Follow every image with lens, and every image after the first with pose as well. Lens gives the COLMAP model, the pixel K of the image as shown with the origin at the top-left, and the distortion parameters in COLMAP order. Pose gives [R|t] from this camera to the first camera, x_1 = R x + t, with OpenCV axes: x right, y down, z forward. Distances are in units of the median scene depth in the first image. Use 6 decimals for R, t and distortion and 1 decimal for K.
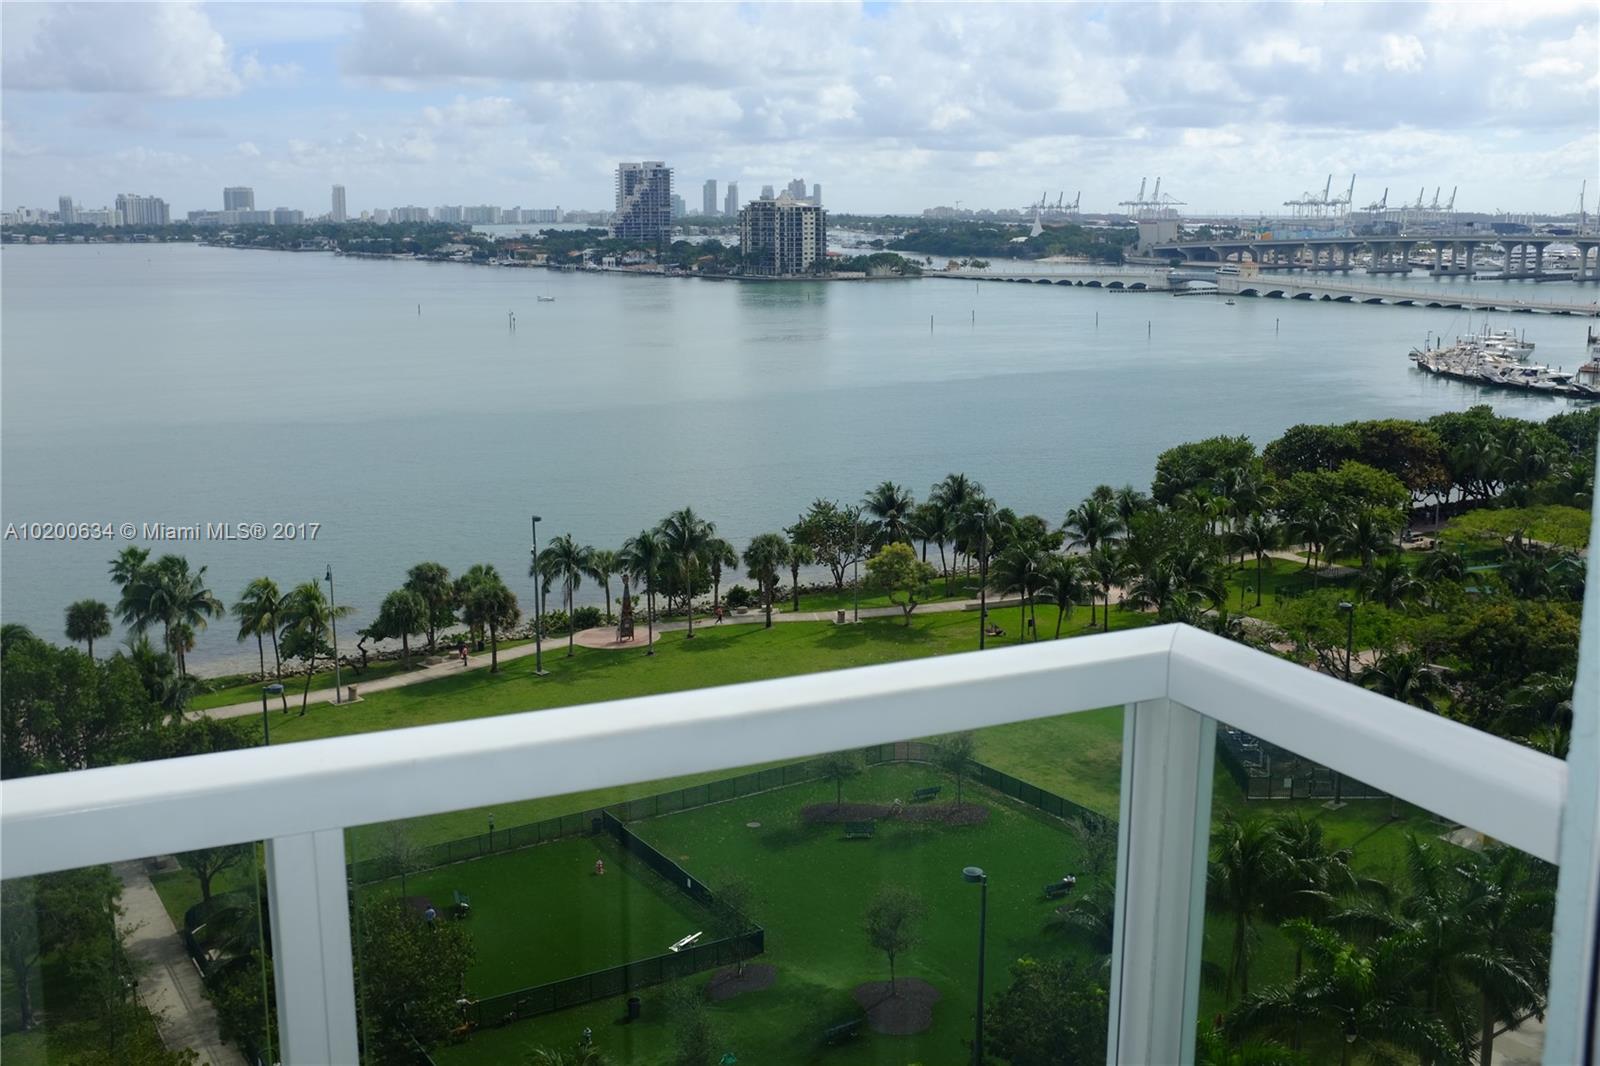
lens RADIAL K [[1622.7, 0, 800.0], [0, 1622.7, 533.0], [0, 0, 1]] dist [-0.006892, -0.002377]
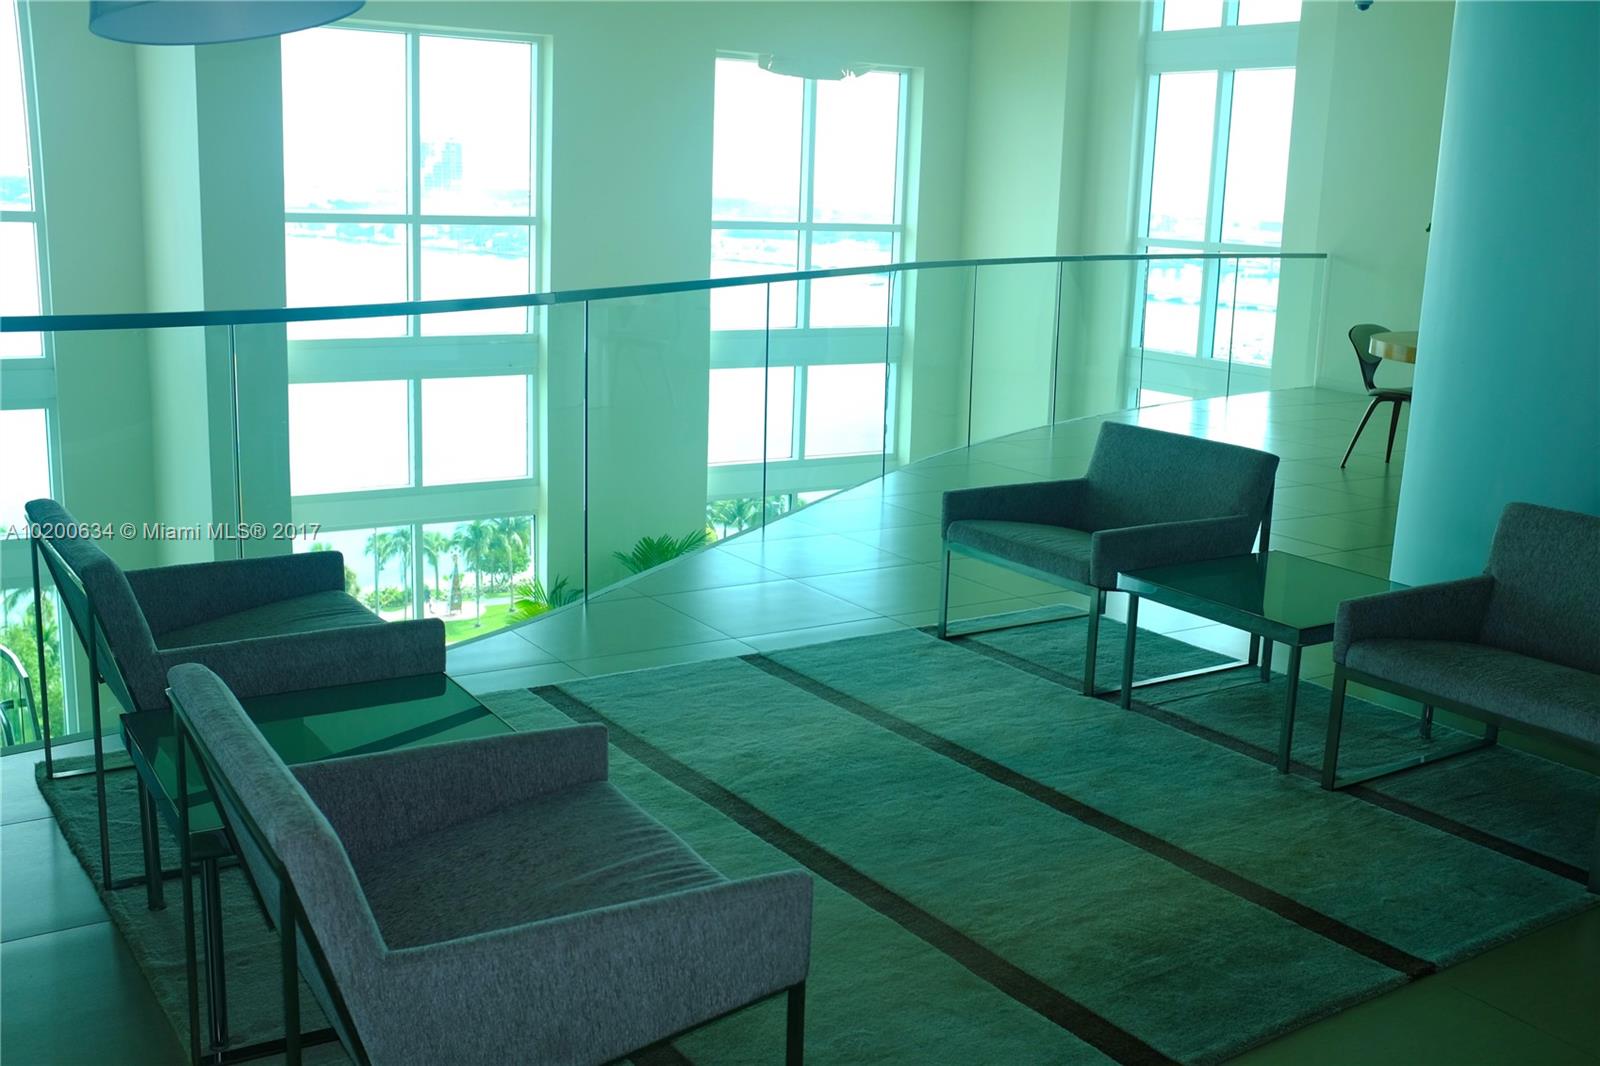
lens RADIAL K [[1622.7, 0, 800.0], [0, 1622.7, 533.0], [0, 0, 1]] dist [-0.006892, -0.002377]
pose [[0.991941, 0.005553, 0.126578, -0.013748], [-0.007099, 0.999906, 0.011767, -0.003158], [-0.126501, -0.012571, 0.991887, -0.117525]]
